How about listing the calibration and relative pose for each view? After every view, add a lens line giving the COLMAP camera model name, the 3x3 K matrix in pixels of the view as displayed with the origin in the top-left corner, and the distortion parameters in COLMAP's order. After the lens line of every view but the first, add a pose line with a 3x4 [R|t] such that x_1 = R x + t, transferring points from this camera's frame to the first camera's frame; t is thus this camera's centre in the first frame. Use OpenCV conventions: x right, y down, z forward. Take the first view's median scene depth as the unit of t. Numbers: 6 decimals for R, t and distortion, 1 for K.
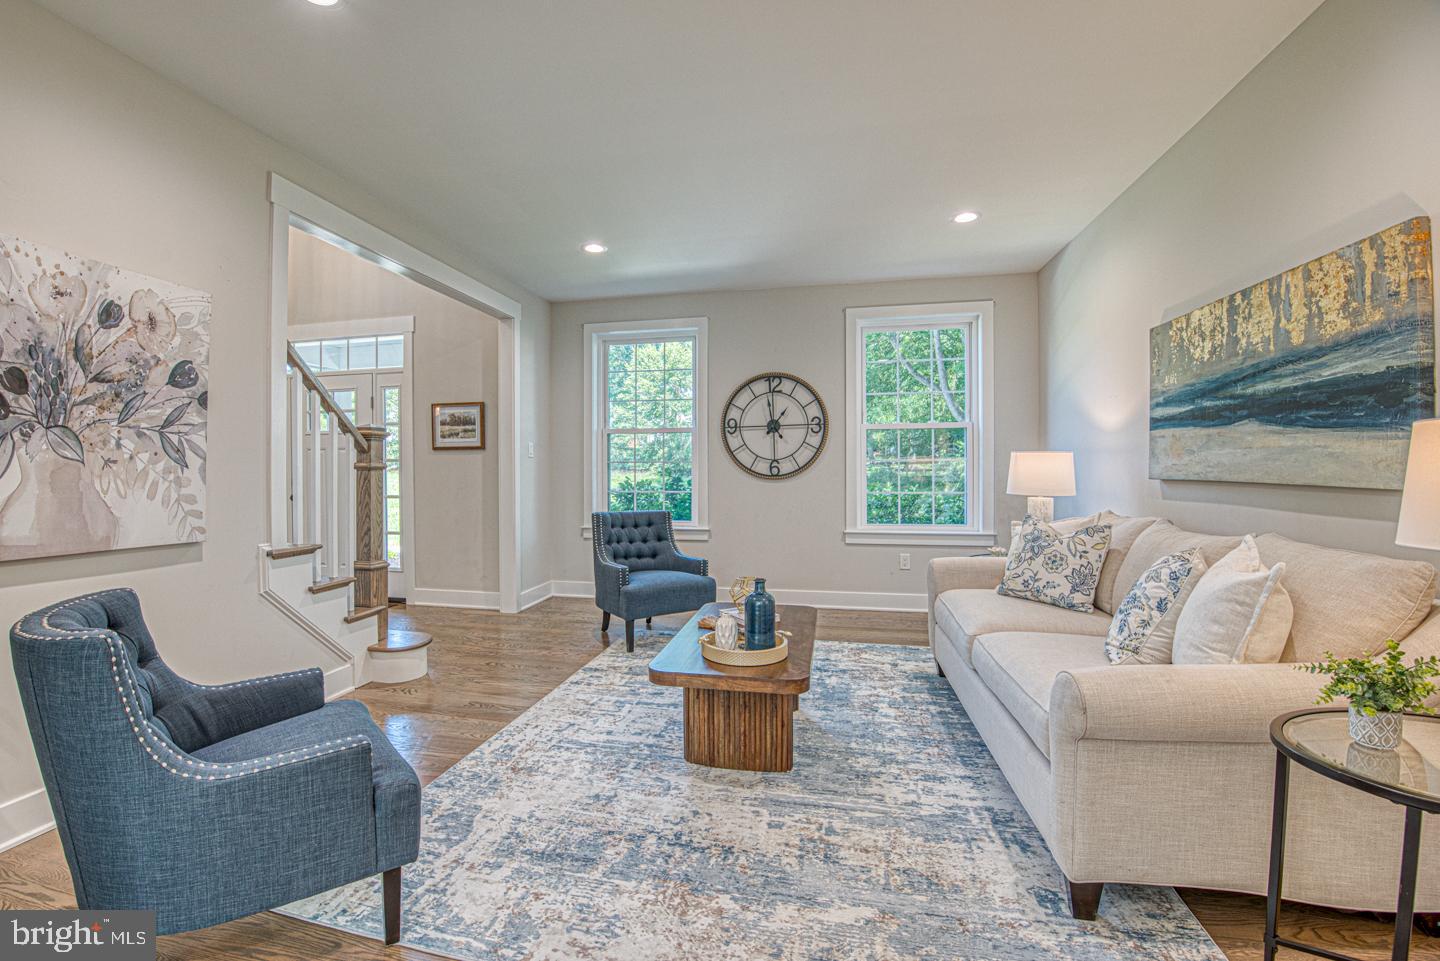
lens RADIAL K [[607.6, 0, 691.7], [0, 607.6, 473.9], [0, 0, 1]] dist [-0.047939, -0.000280]
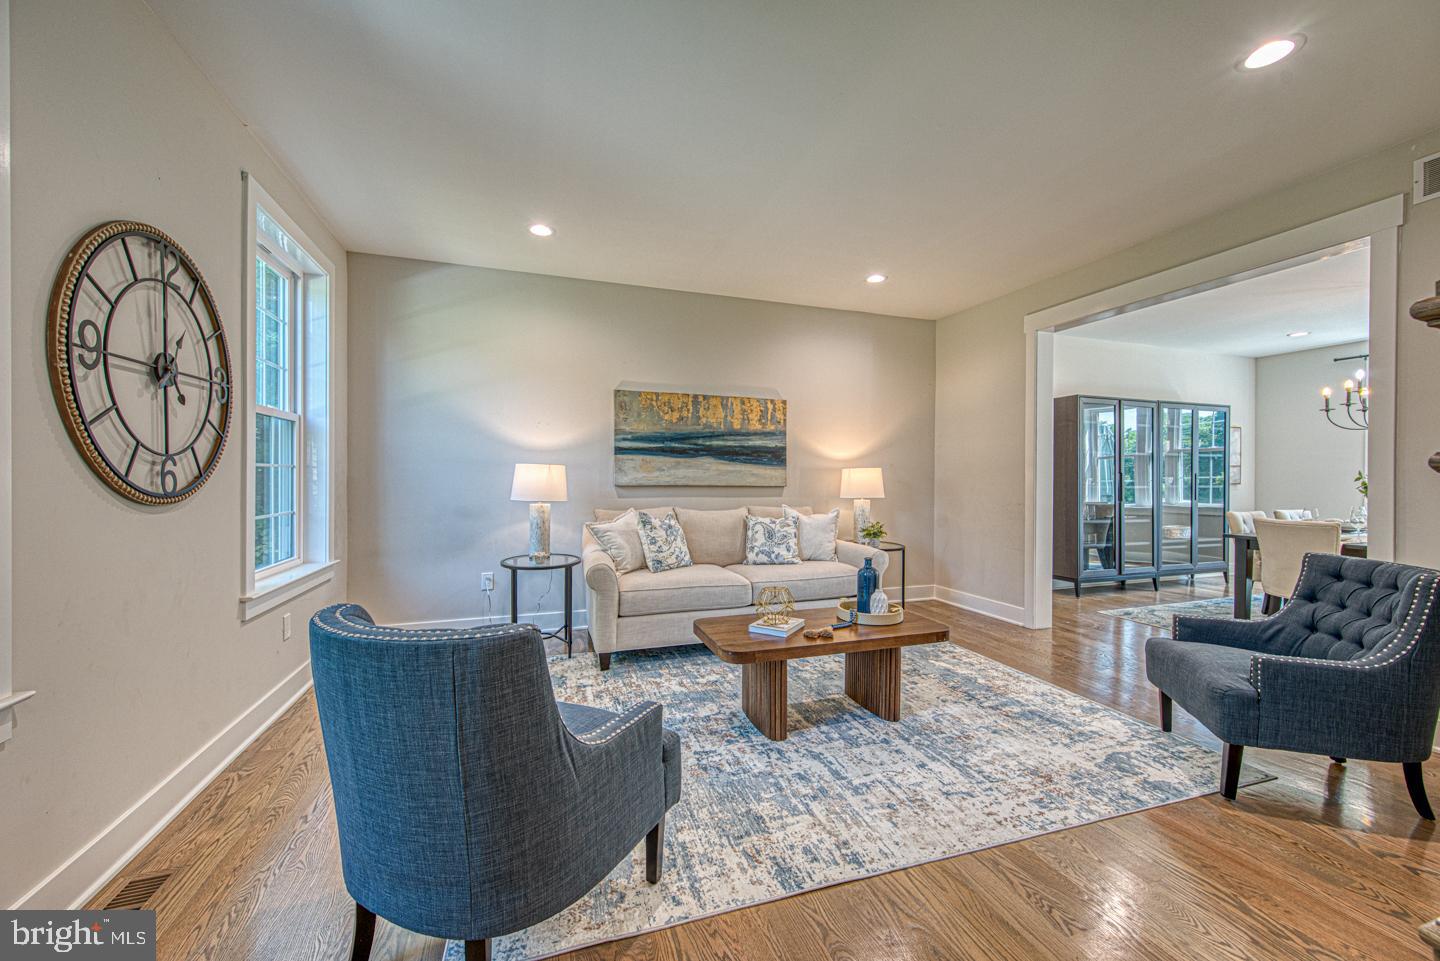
lens RADIAL K [[552.6, 0, 726.5], [0, 552.6, 482.2], [0, 0, 1]] dist [0.003155, -0.000362]
pose [[-0.519664, -0.004076, 0.854361, -0.778777], [0.005510, 0.999952, 0.008122, -0.013496], [-0.854353, 0.008928, -0.519617, 1.873868]]
